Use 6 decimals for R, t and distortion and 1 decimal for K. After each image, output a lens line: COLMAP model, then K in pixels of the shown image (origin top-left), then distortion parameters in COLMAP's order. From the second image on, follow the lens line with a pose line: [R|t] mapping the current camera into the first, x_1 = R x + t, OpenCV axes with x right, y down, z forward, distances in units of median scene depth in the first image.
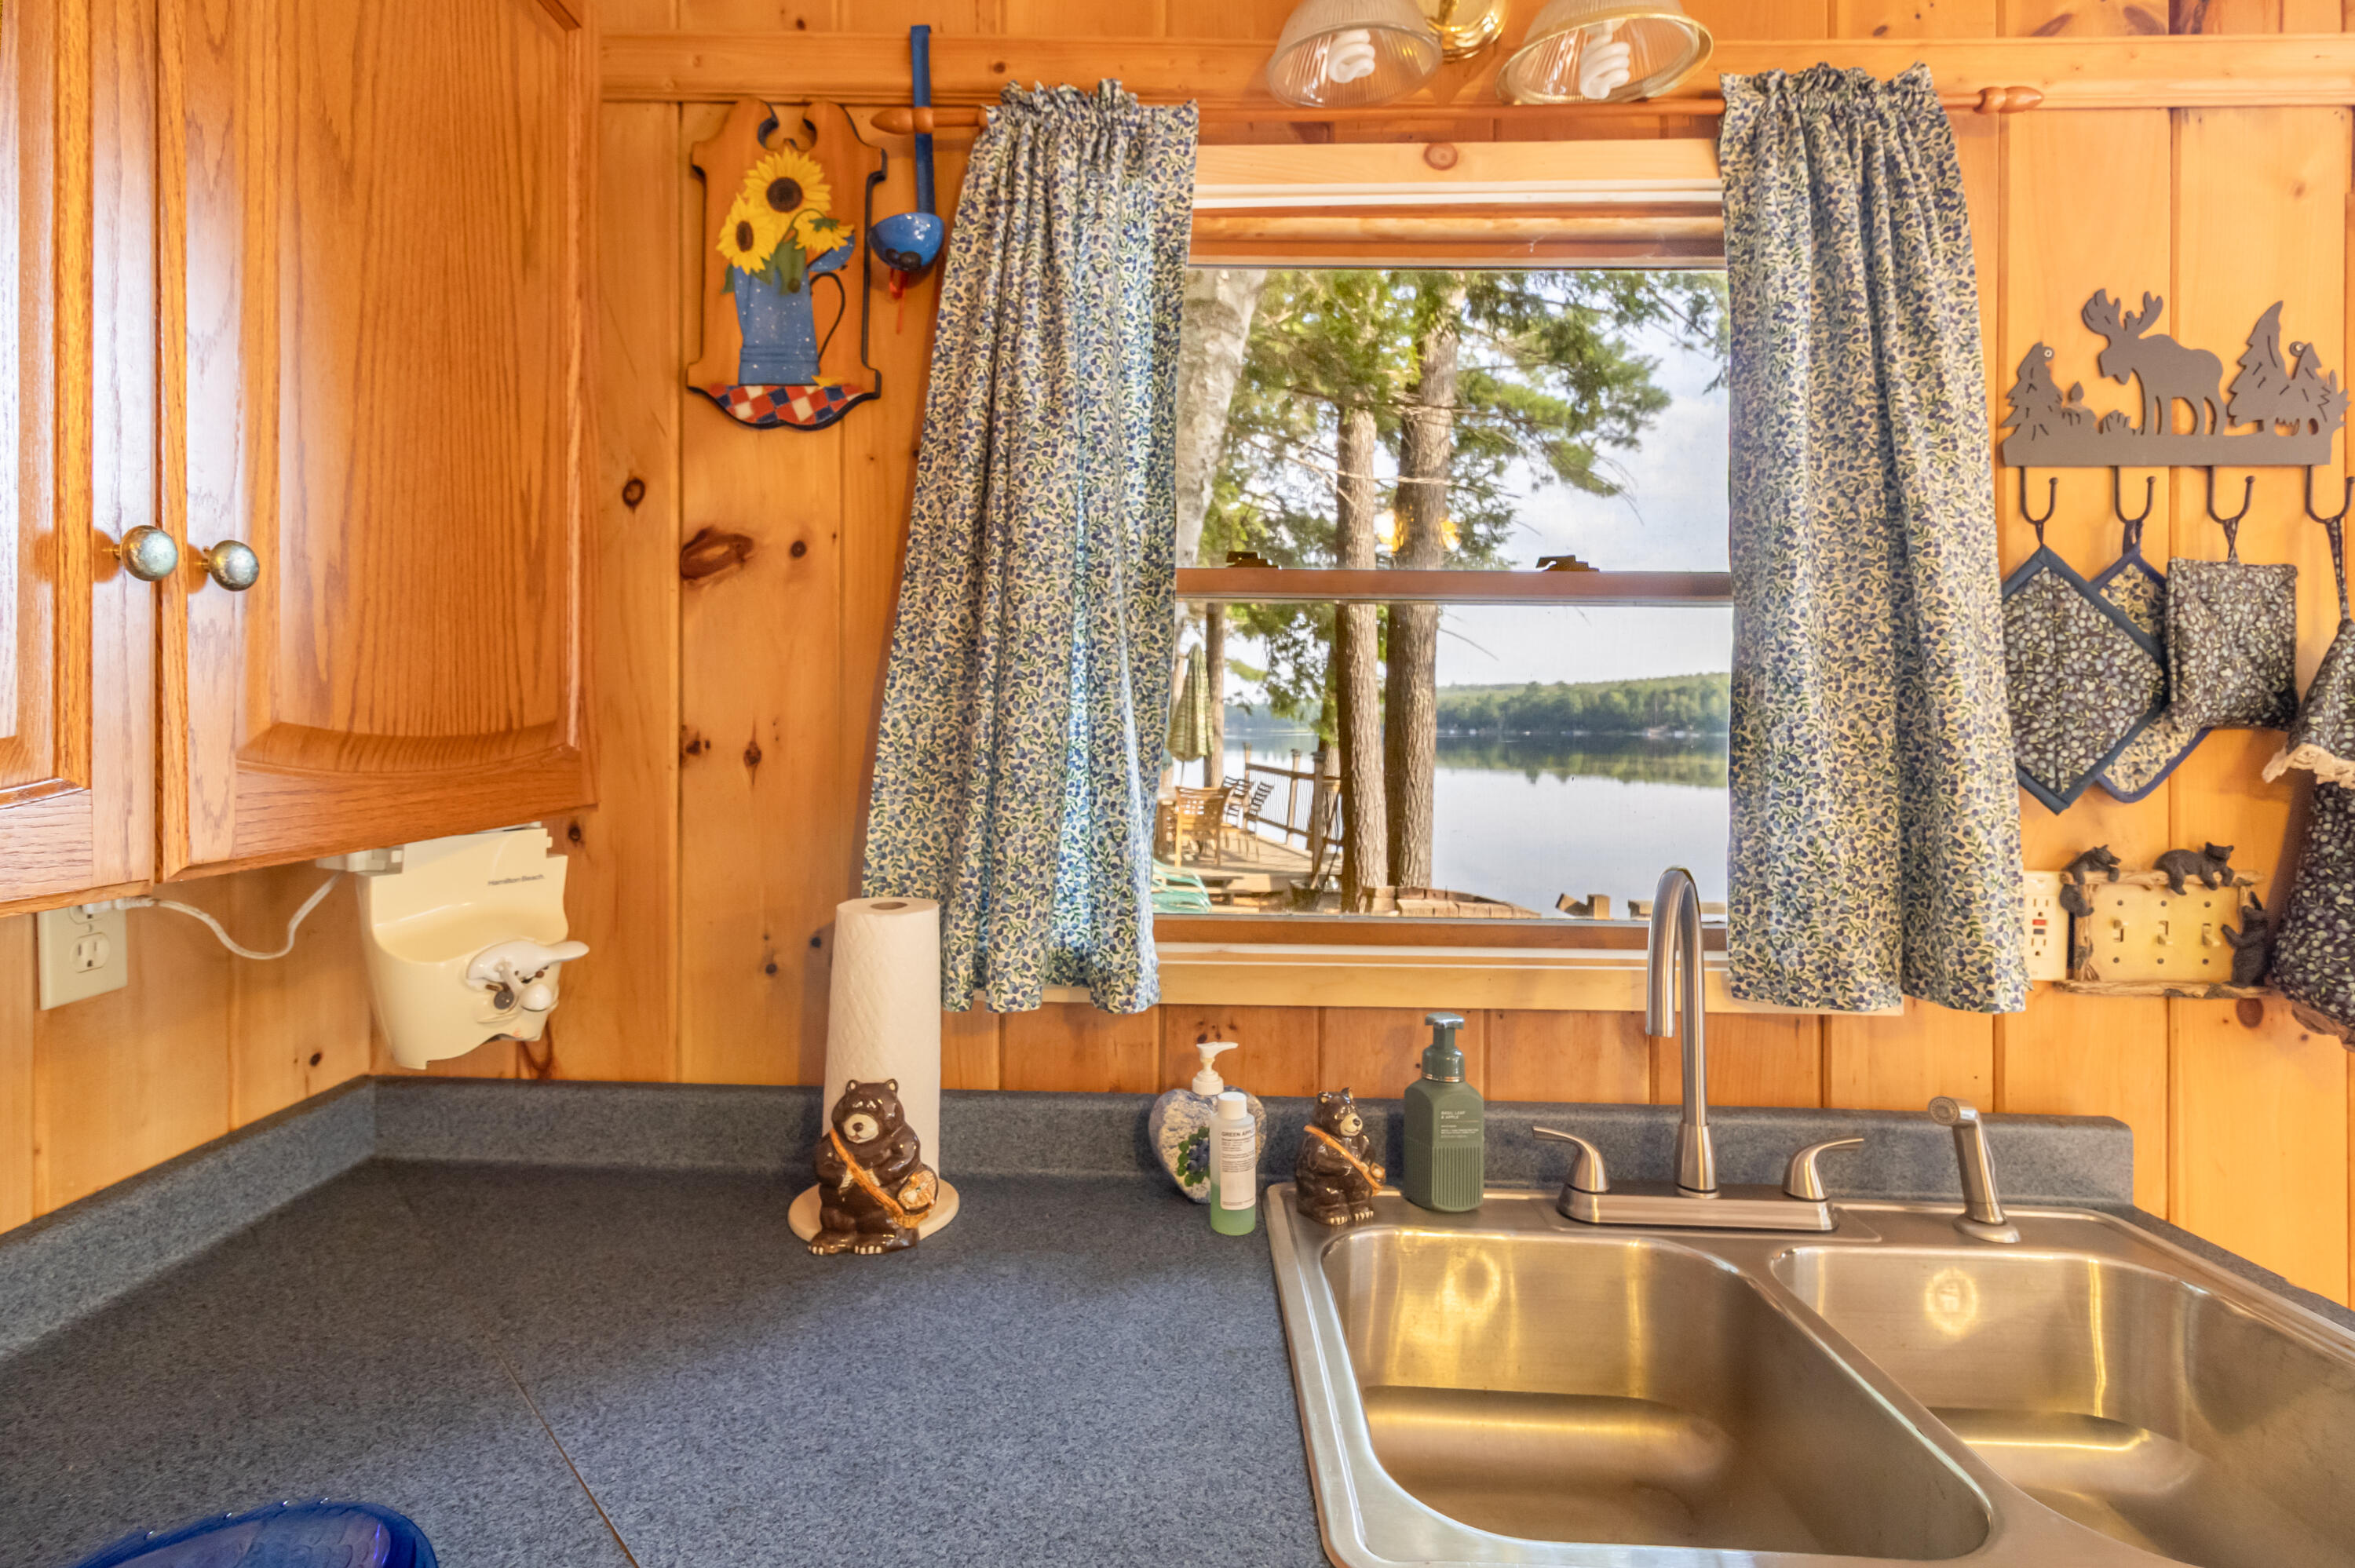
lens RADIAL K [[1111.3, 0, 1172.8], [0, 1111.3, 723.7], [0, 0, 1]] dist [0.006128, 0.000655]
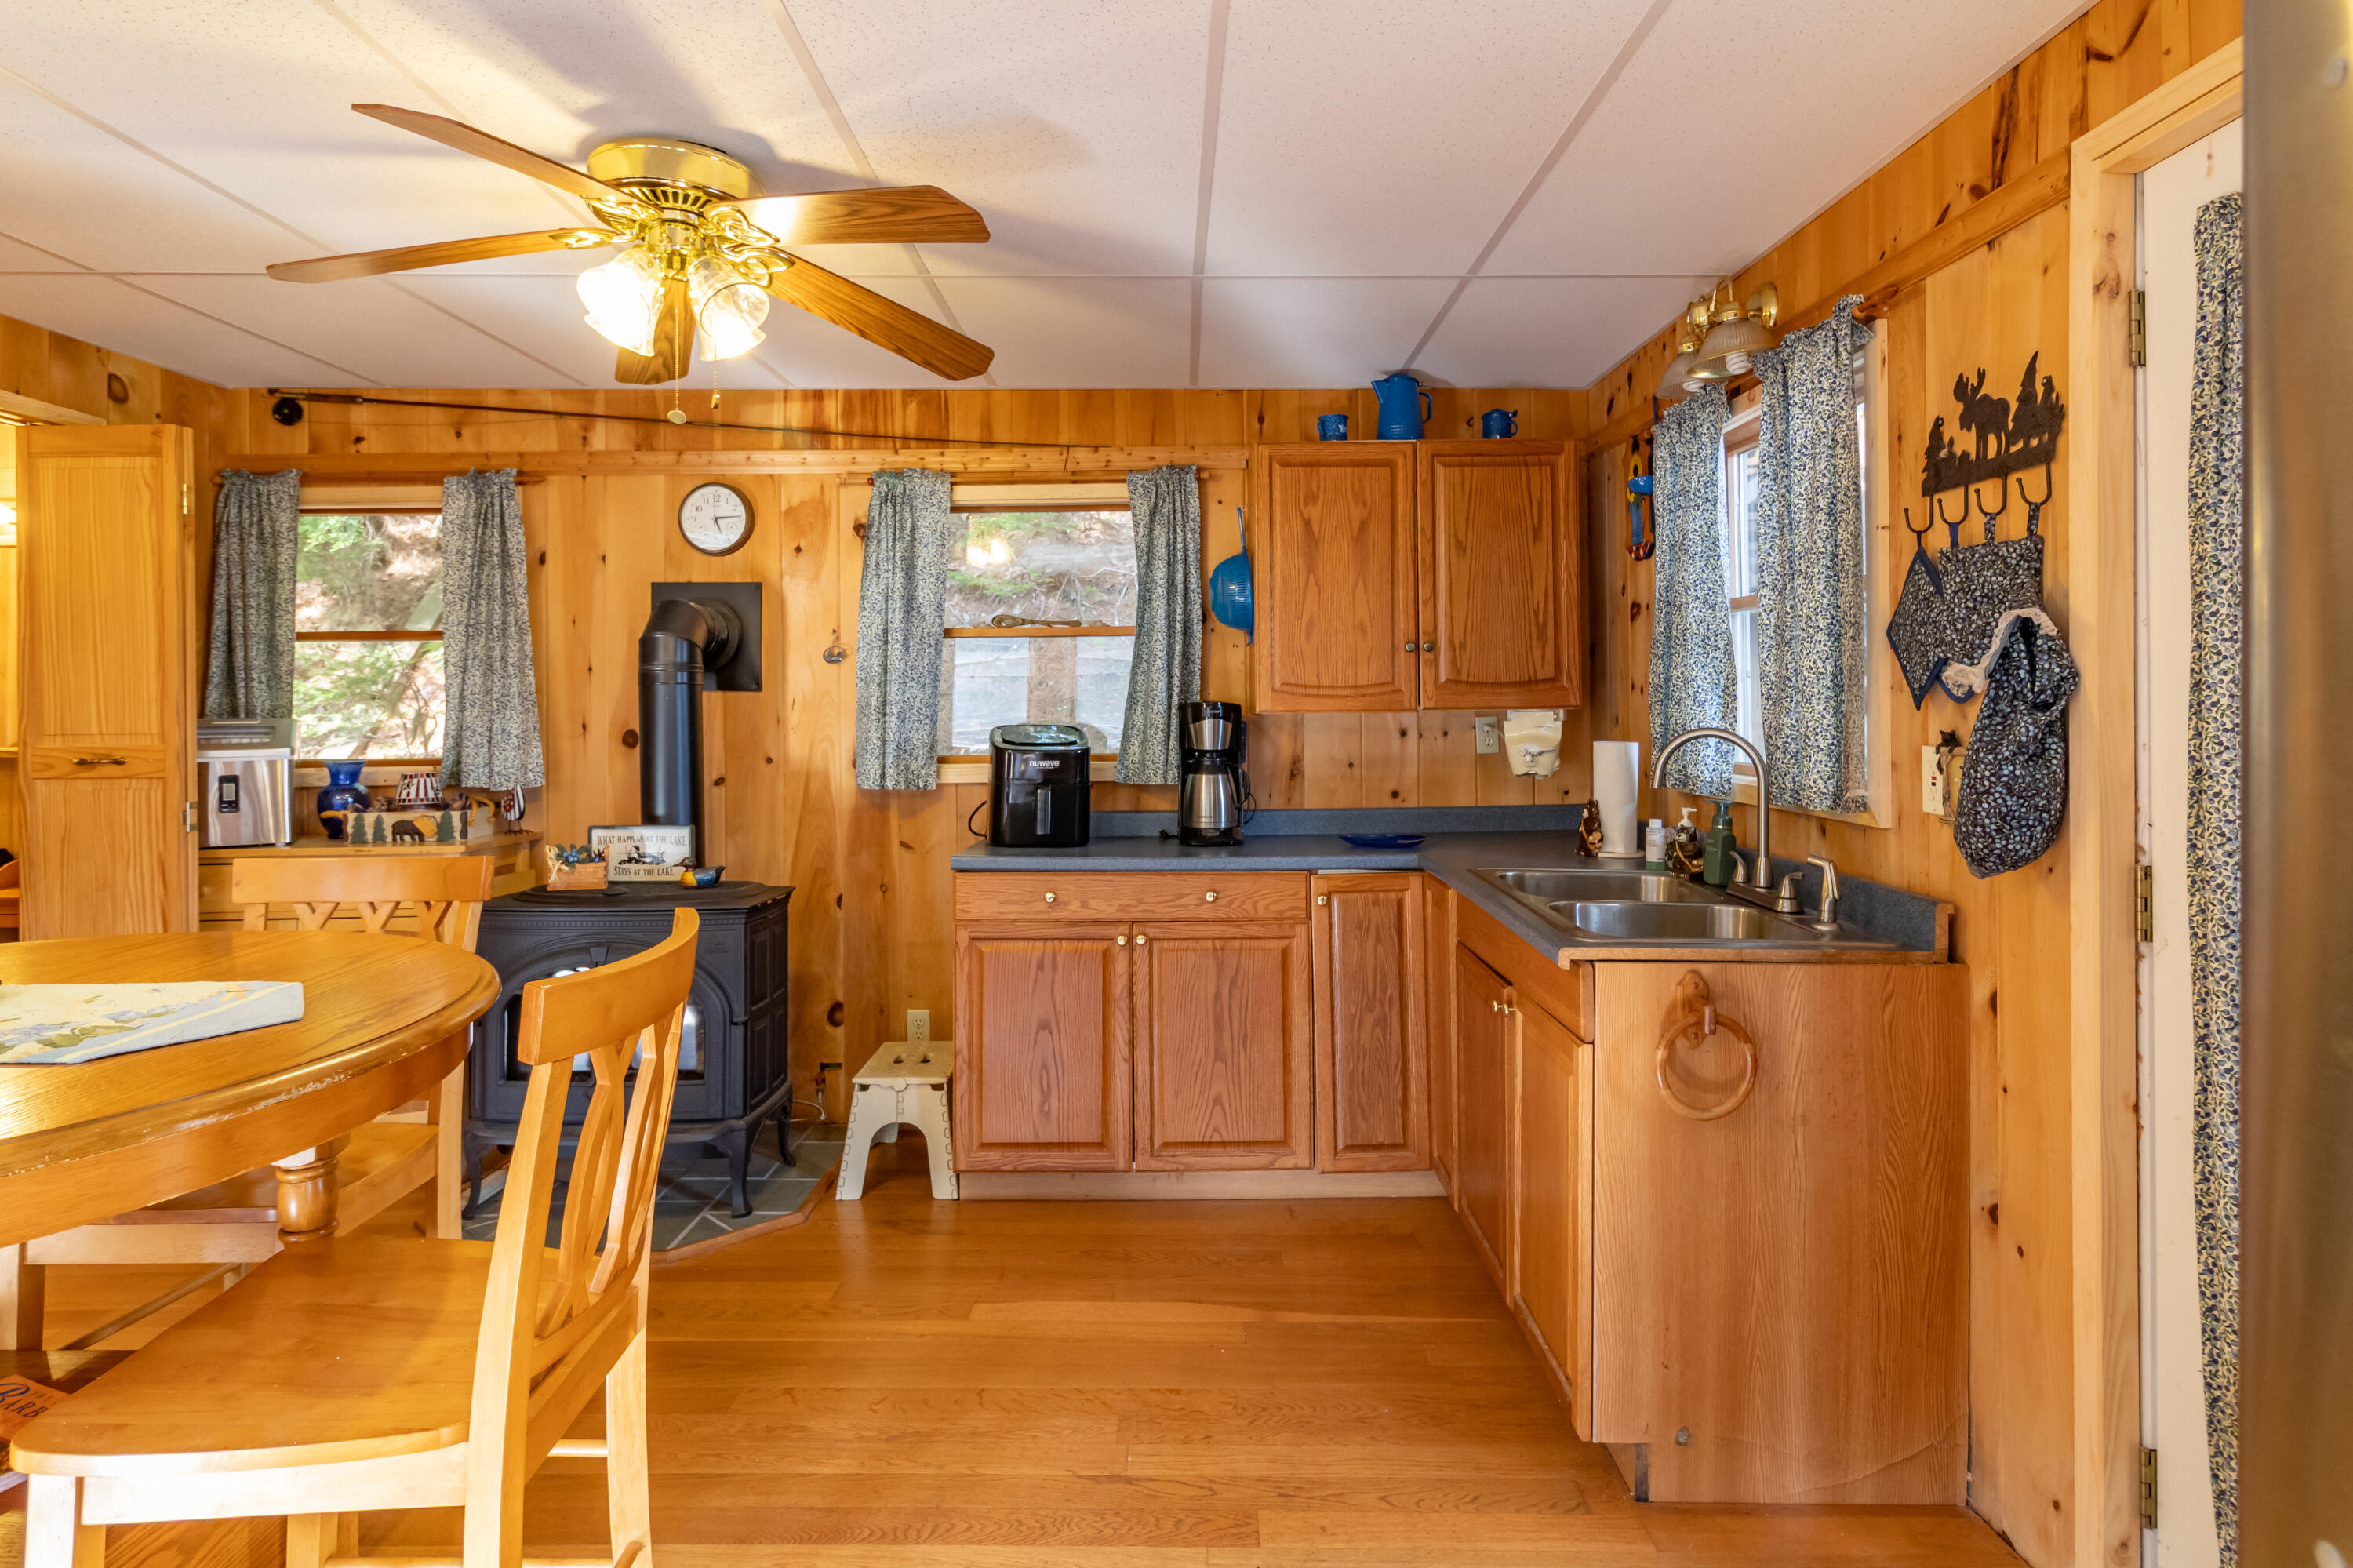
lens RADIAL K [[1274.7, 0, 1176.2], [0, 1274.7, 689.4], [0, 0, 1]] dist [0.001332, 0.001351]
pose [[0.026027, -0.017627, -0.999506, 2.640956], [0.004417, 0.999837, -0.017518, 0.078951], [0.999651, -0.003958, 0.026101, -0.143718]]
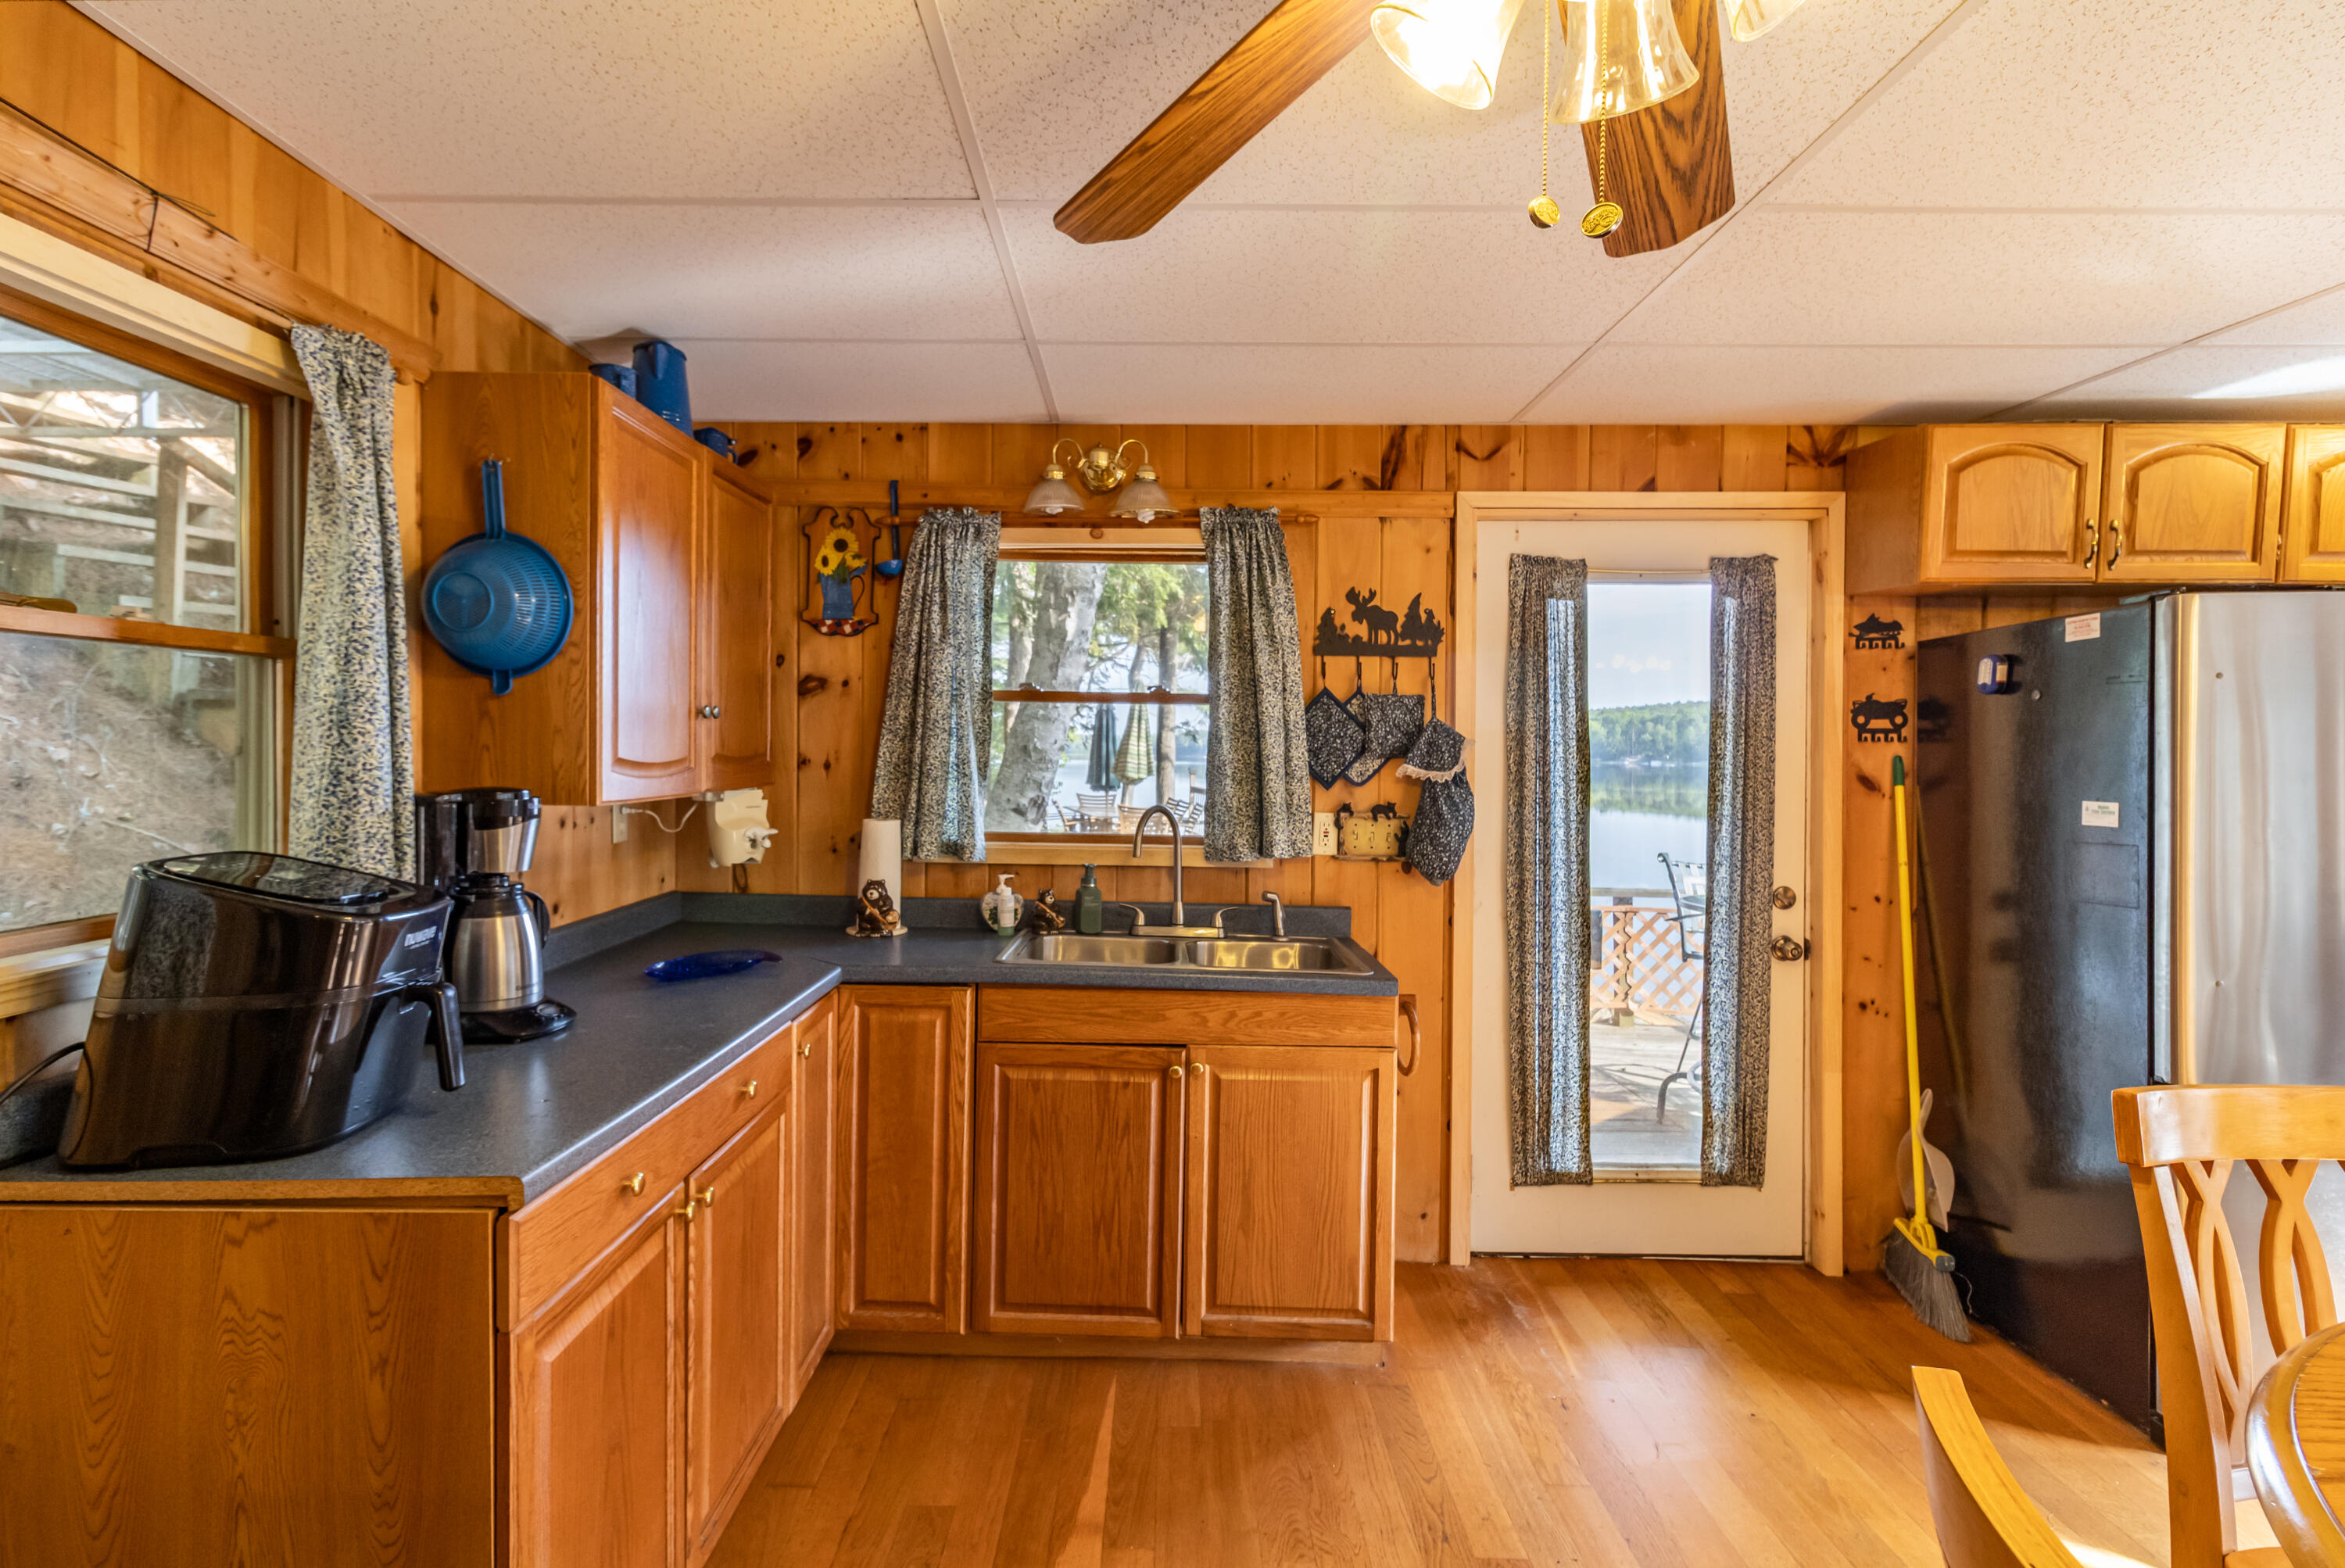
lens RADIAL K [[1109.3, 0, 1154.2], [0, 1109.3, 773.0], [0, 0, 1]] dist [-0.000349, 0.000720]
pose [[0.999965, 0.006066, 0.005735, 0.369450], [-0.006176, 0.999793, 0.019400, -0.007627], [-0.005616, -0.019435, 0.999795, -1.605596]]
